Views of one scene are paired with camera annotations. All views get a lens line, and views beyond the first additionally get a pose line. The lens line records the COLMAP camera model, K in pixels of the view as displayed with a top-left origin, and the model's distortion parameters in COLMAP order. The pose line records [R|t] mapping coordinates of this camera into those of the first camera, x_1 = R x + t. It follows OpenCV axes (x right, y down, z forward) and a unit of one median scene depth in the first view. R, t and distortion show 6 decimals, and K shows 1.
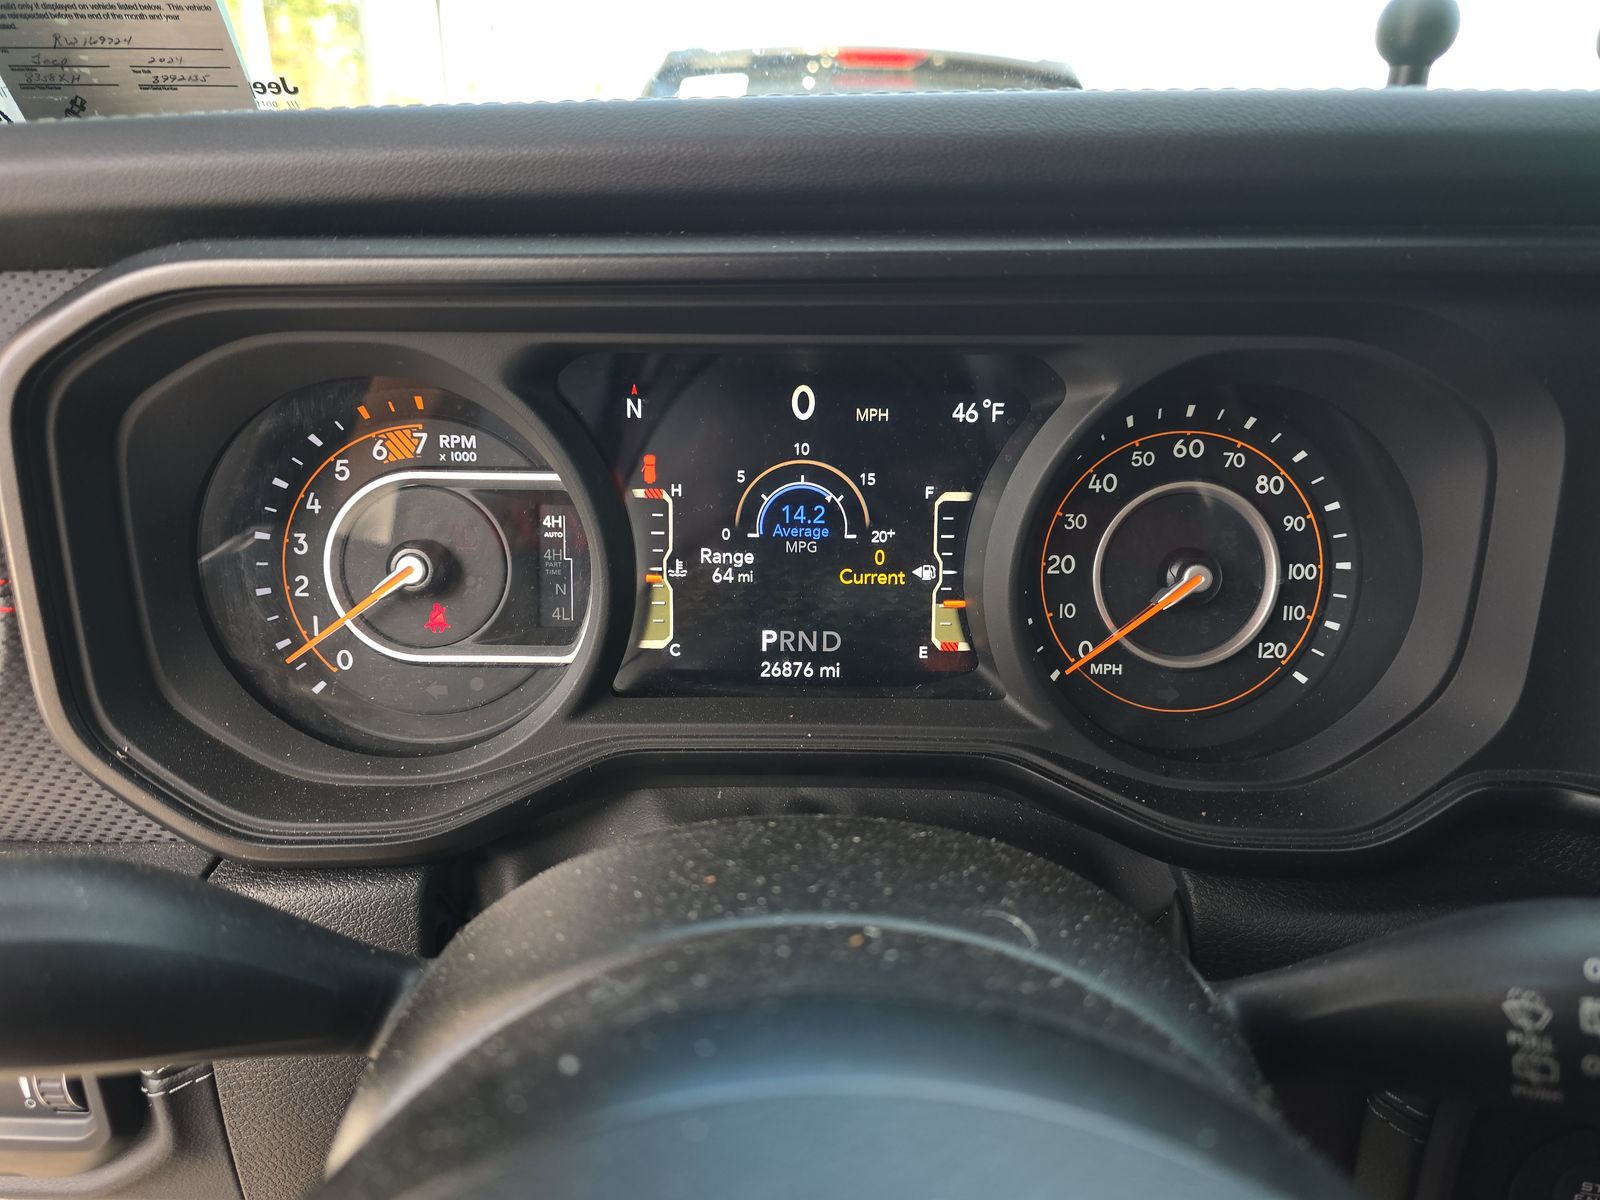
lens RADIAL K [[1072.3, 0, 800.0], [0, 1072.3, 600.0], [0, 0, 1]] dist [0.039835, -0.035163]
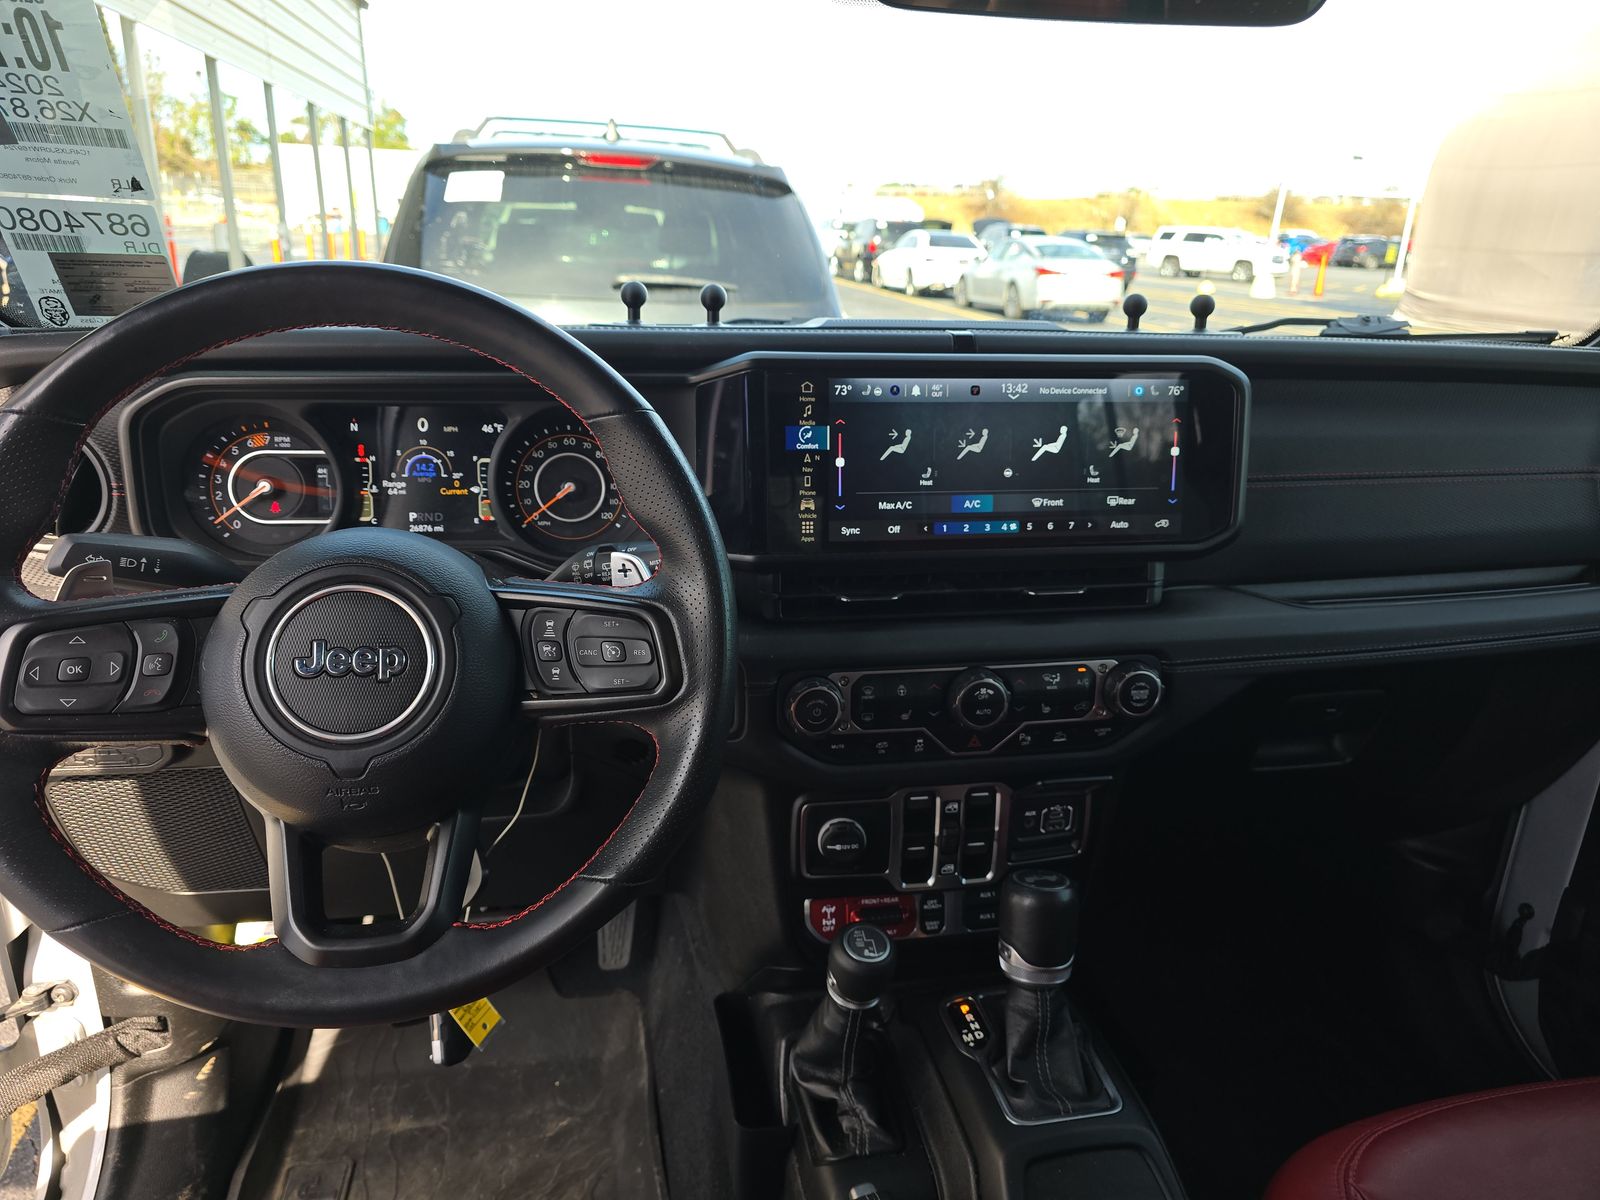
lens RADIAL K [[1072.3, 0, 800.0], [0, 1072.3, 600.0], [0, 0, 1]] dist [0.039835, -0.035163]
pose [[0.984881, -0.032002, 0.170248, 0.446544], [0.038931, 0.998537, -0.037519, 0.376416], [-0.168798, 0.043580, 0.984687, -1.719508]]
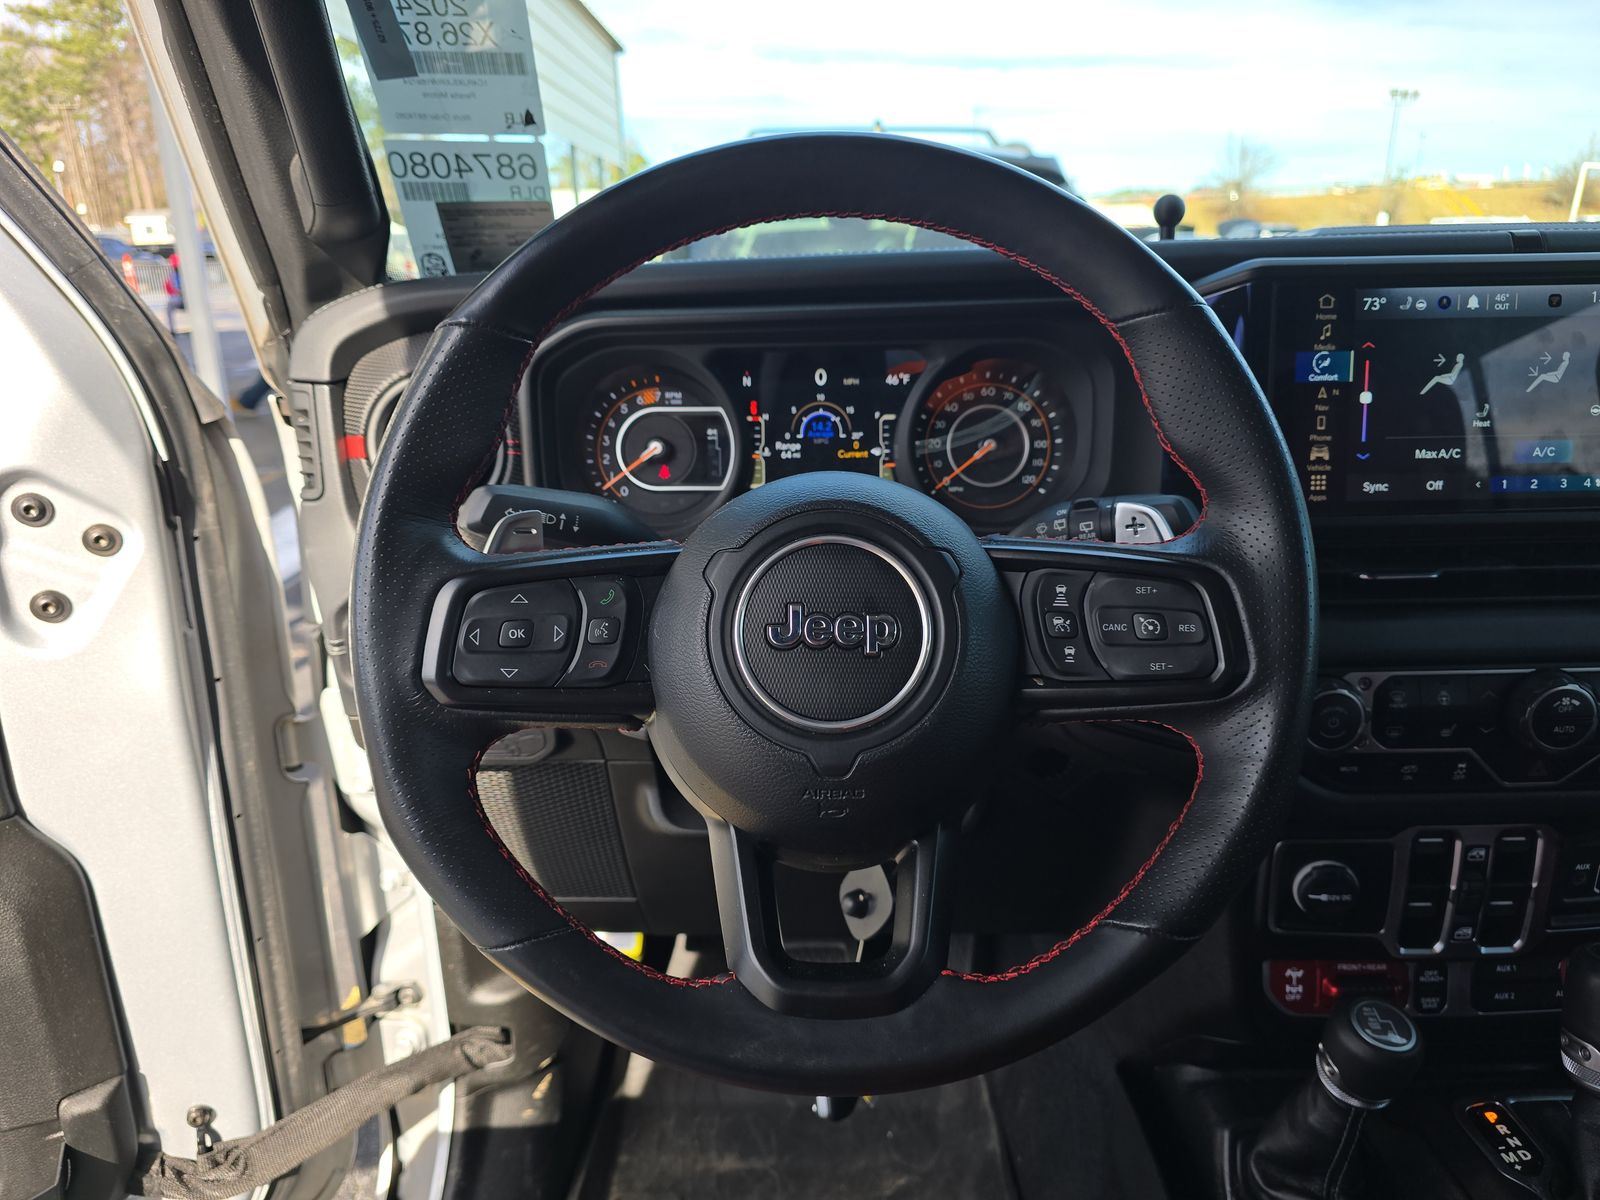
lens RADIAL K [[1073.9, 0, 809.0], [0, 1073.9, 603.7], [0, 0, 1]] dist [0.046316, -0.045217]
pose [[0.999549, -0.020413, -0.022037, 0.018867], [0.019048, 0.997989, -0.060462, 0.431701], [0.023226, 0.060015, 0.997927, -1.242816]]
